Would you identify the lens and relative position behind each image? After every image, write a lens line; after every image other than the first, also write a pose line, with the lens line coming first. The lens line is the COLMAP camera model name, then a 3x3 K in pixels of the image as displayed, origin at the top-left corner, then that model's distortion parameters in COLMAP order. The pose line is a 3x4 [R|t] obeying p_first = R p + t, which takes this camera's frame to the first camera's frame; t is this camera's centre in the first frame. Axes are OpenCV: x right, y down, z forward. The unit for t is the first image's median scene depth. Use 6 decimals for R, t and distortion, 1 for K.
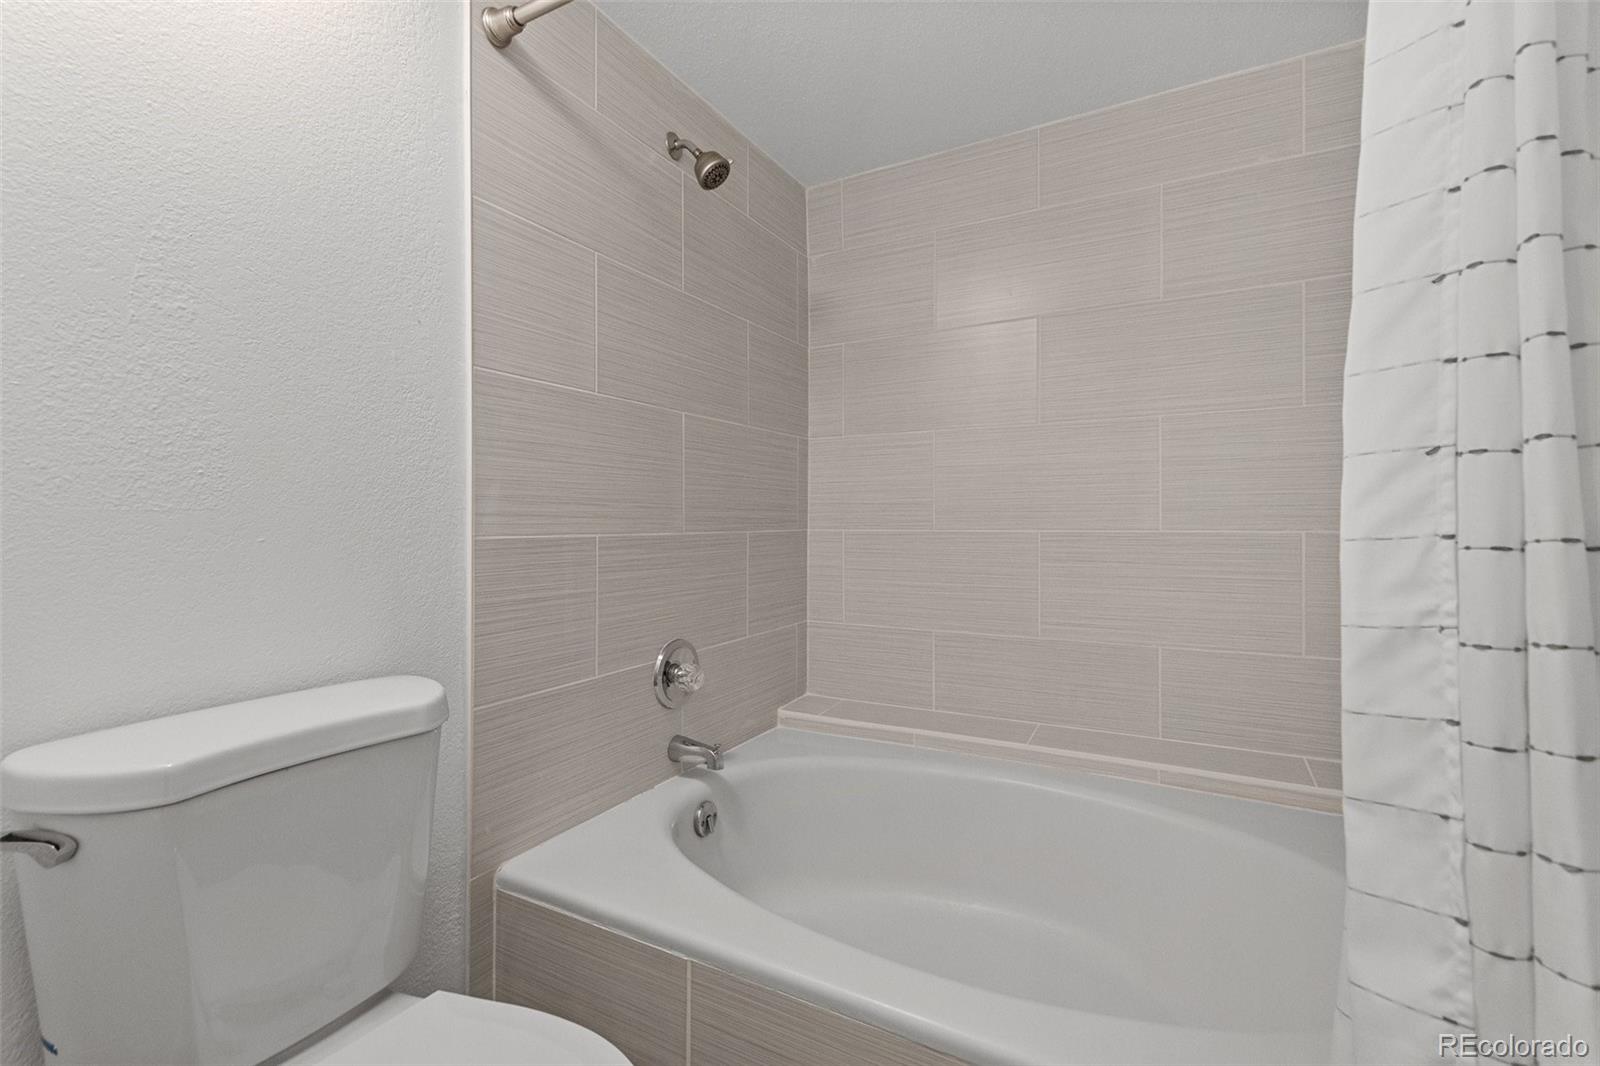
lens RADIAL K [[710.0, 0, 801.3], [0, 710.0, 520.8], [0, 0, 1]] dist [0.004570, -0.000297]
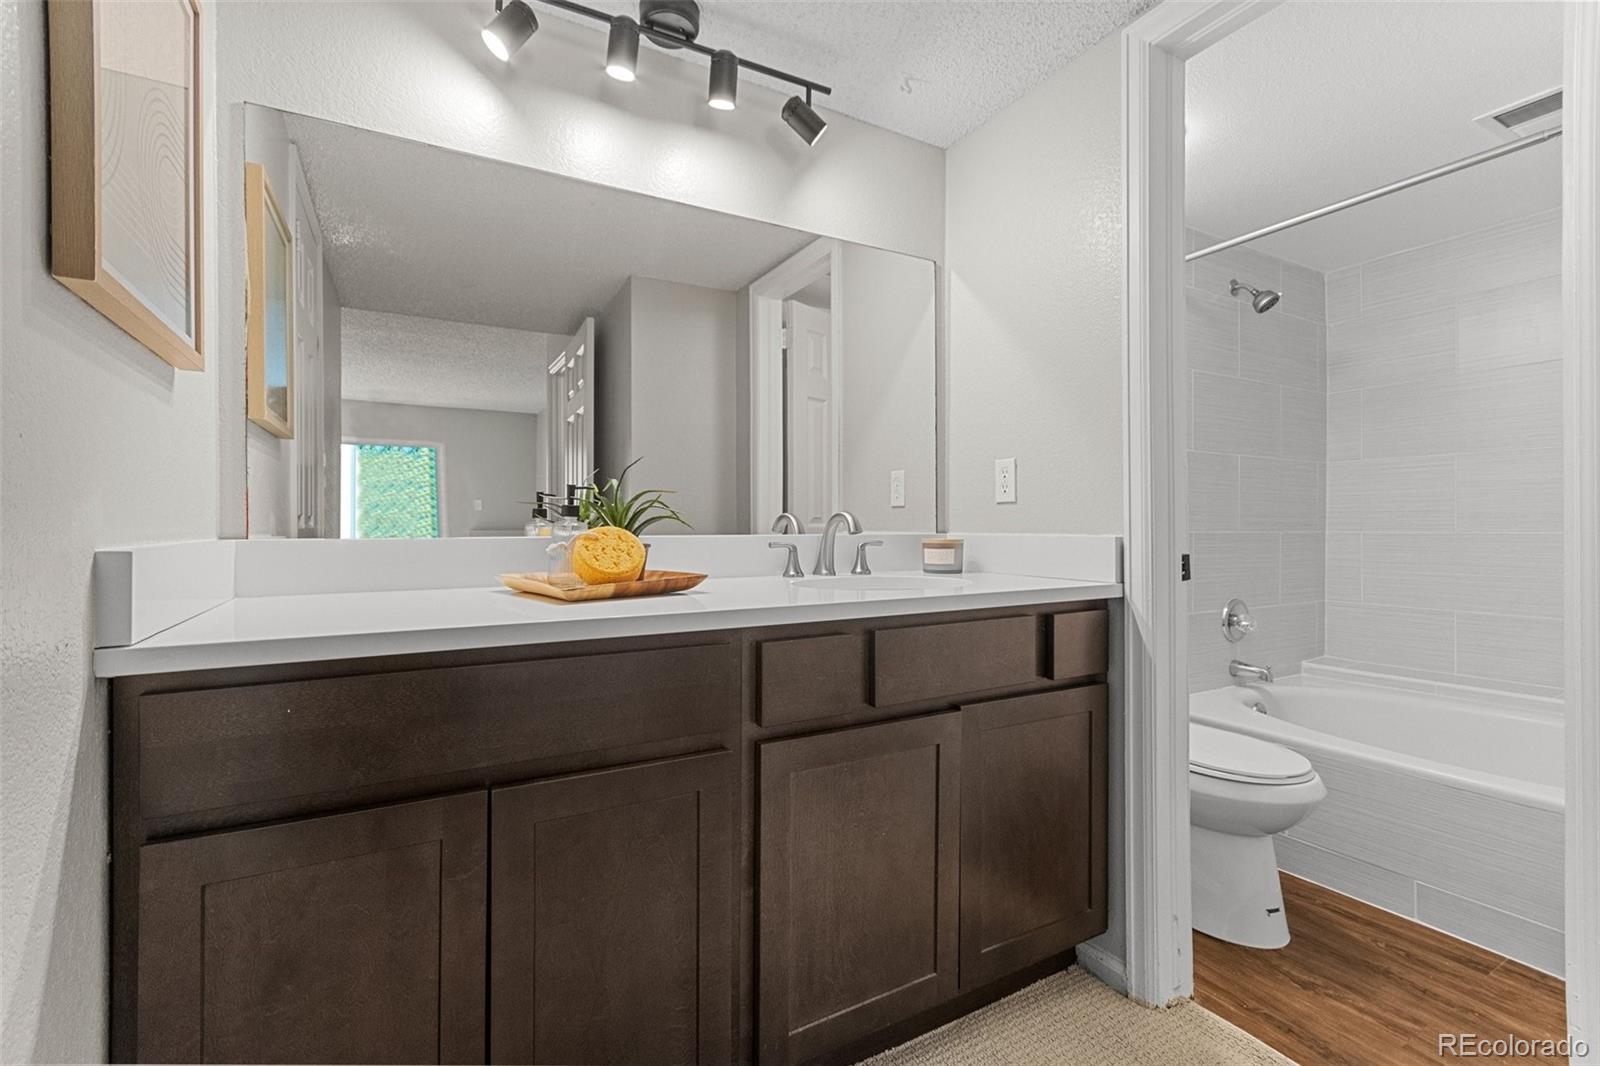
lens RADIAL K [[710.0, 0, 791.5], [0, 710.0, 530.5], [0, 0, 1]] dist [0.004570, -0.000297]
pose [[0.844116, 0.003063, -0.536152, -0.161580], [-0.002801, 0.999995, 0.001303, 0.013775], [0.536154, 0.000402, 0.844120, -0.870507]]
